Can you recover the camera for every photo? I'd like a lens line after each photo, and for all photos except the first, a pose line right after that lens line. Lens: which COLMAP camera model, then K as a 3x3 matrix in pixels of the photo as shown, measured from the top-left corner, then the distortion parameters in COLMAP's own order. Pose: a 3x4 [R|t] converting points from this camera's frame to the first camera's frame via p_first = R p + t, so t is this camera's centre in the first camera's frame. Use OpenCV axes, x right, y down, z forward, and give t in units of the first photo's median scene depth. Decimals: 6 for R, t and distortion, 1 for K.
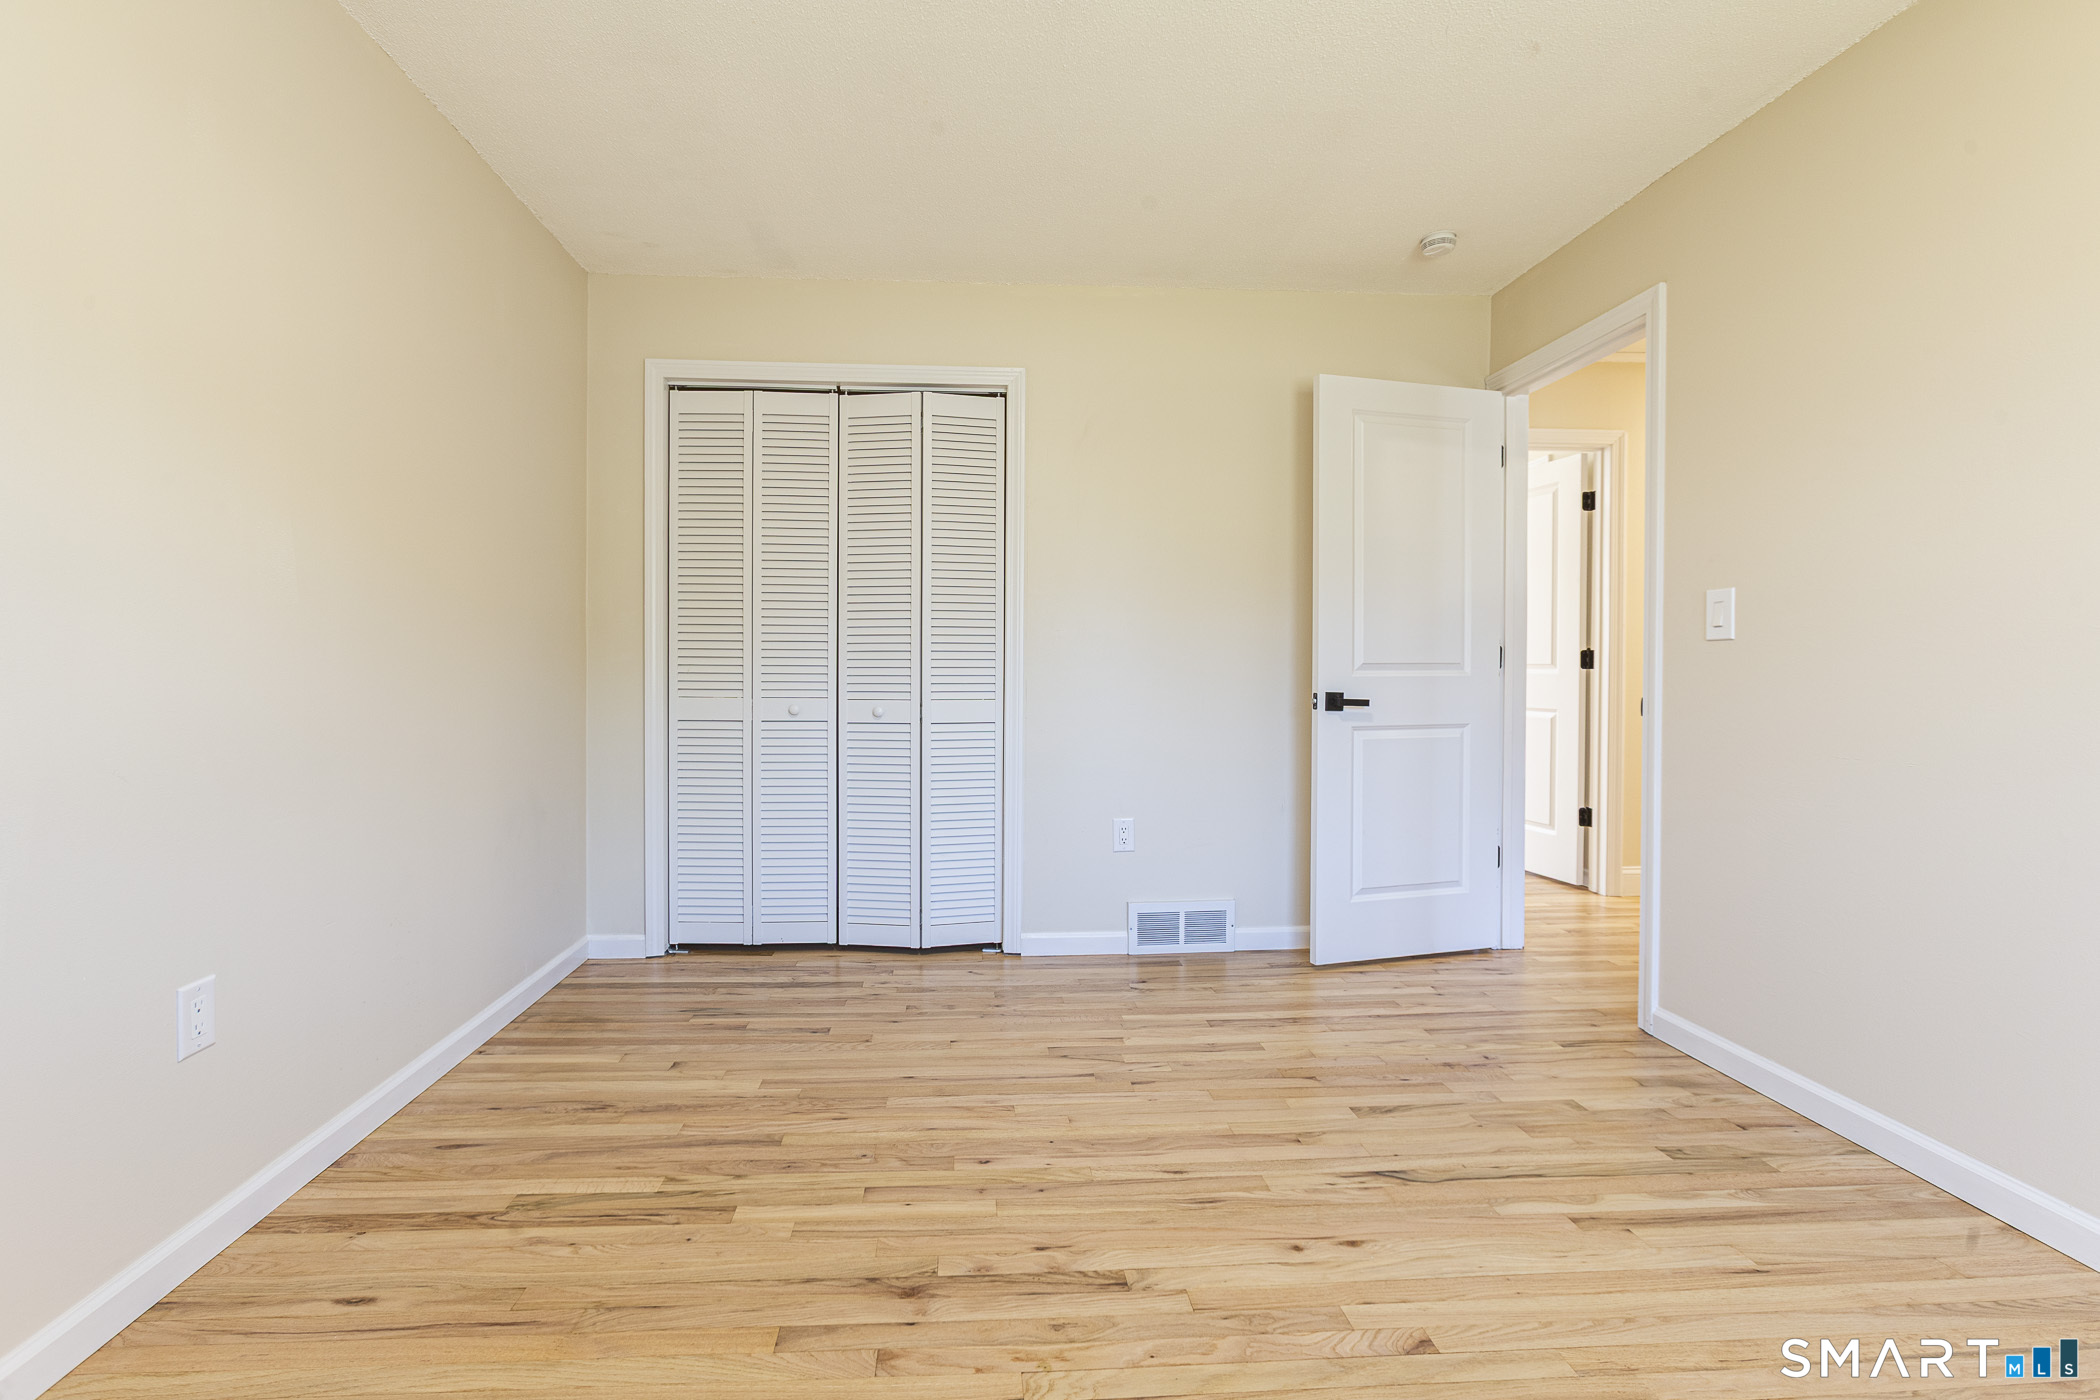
lens RADIAL K [[966.6, 0, 1050.7], [0, 966.6, 667.5], [0, 0, 1]] dist [-0.001307, 0.000274]
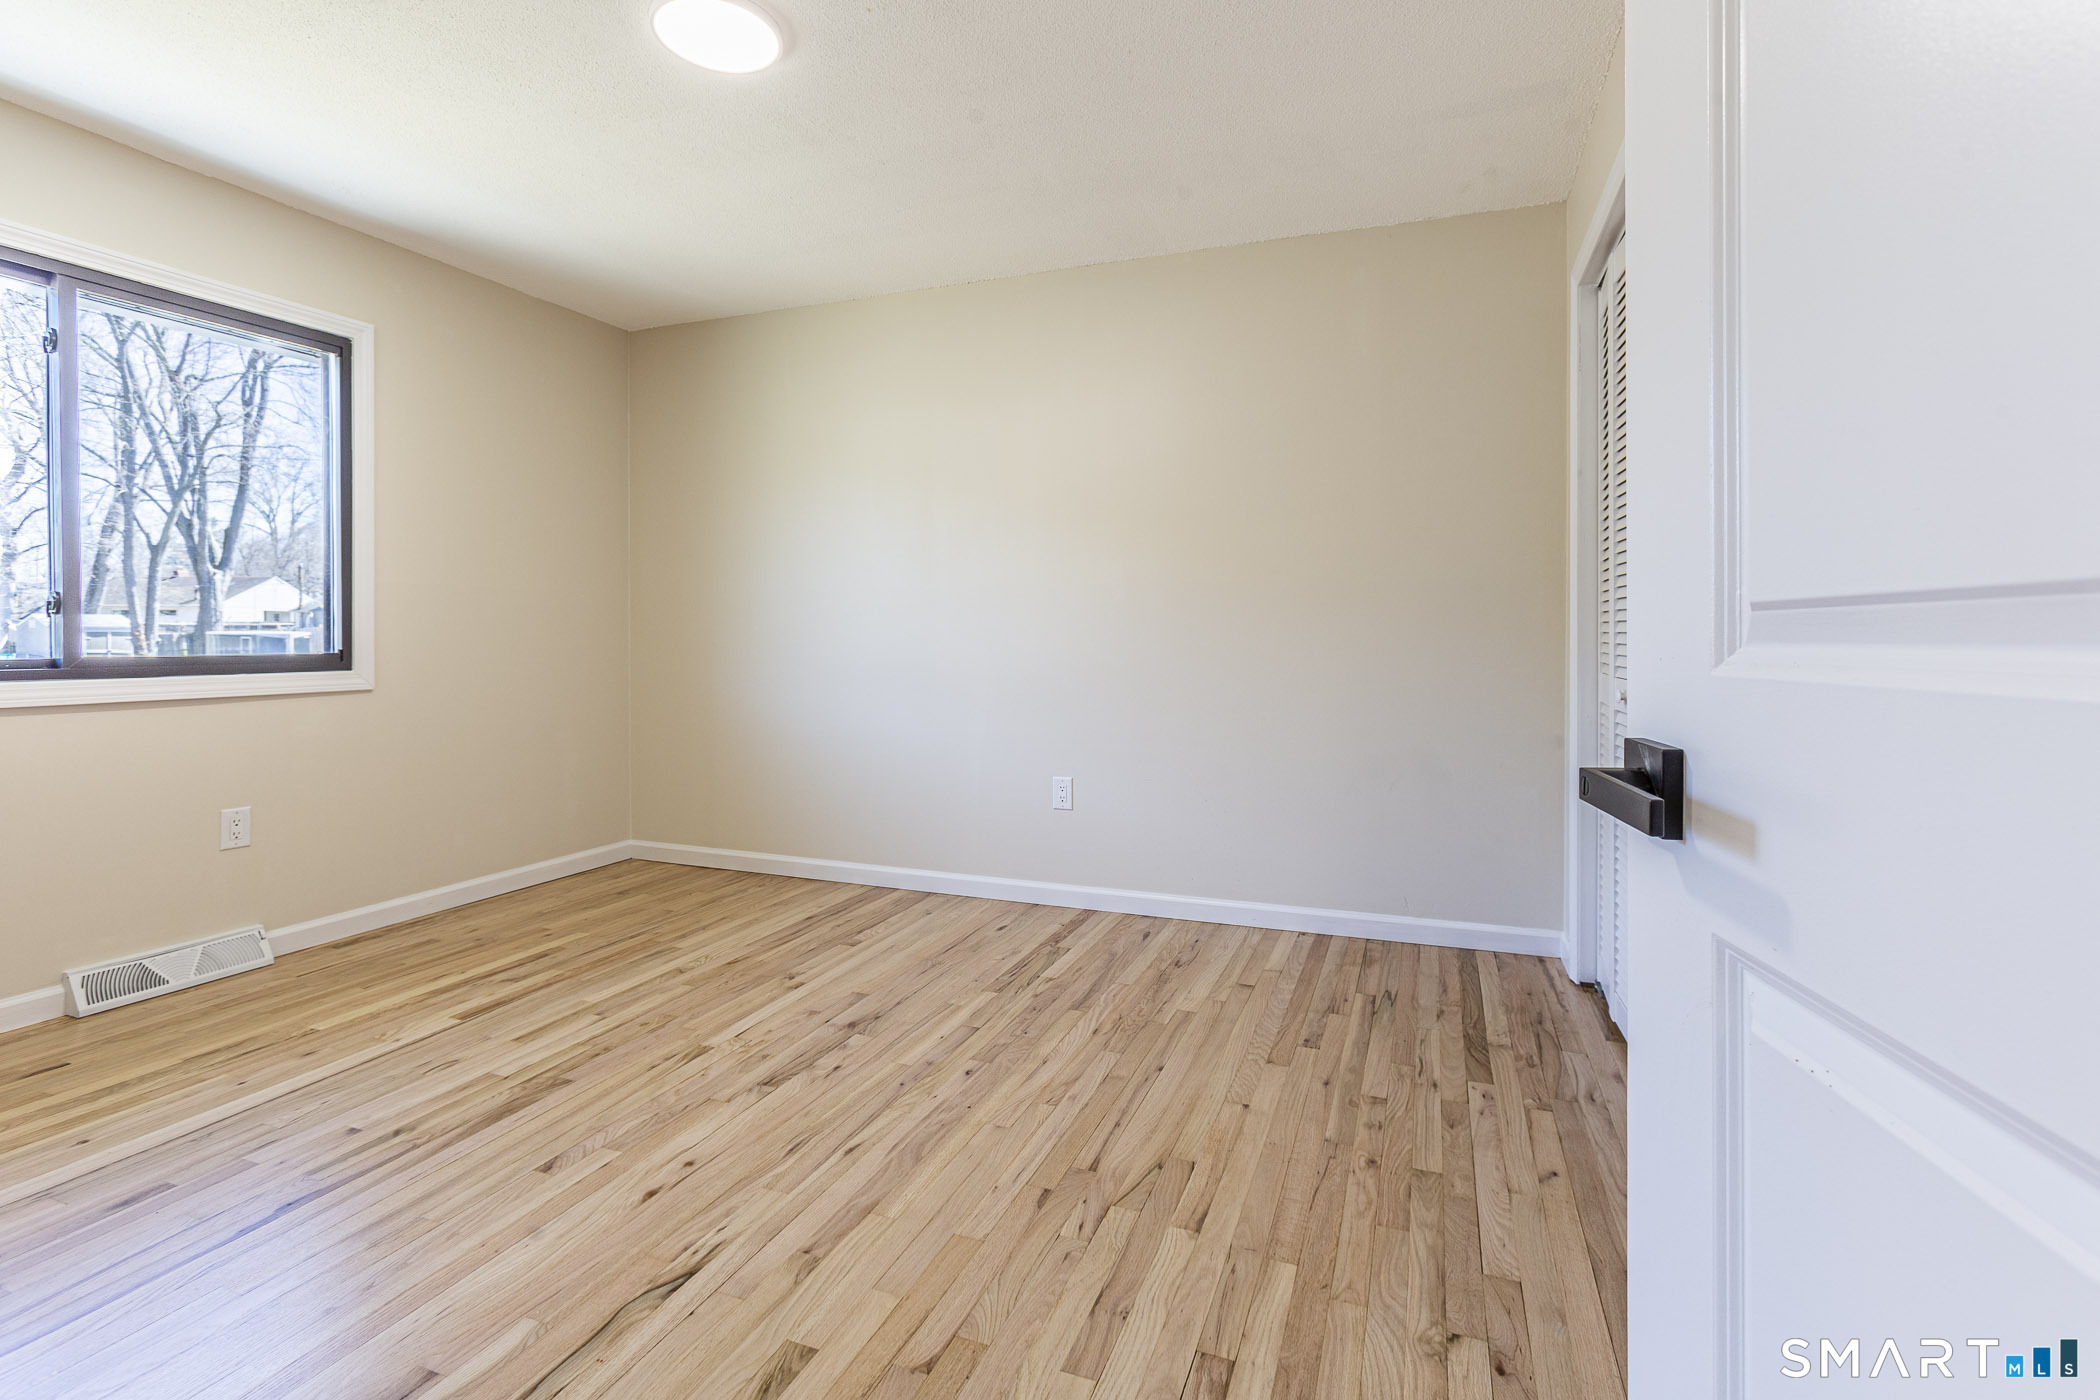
lens RADIAL K [[966.6, 0, 1050.7], [0, 966.6, 667.5], [0, 0, 1]] dist [-0.001307, 0.000274]
pose [[-0.463678, 0.022372, -0.885721, 0.875163], [-0.000035, 0.999681, 0.025269, 0.006555], [0.886004, 0.011748, -0.463529, 1.592818]]
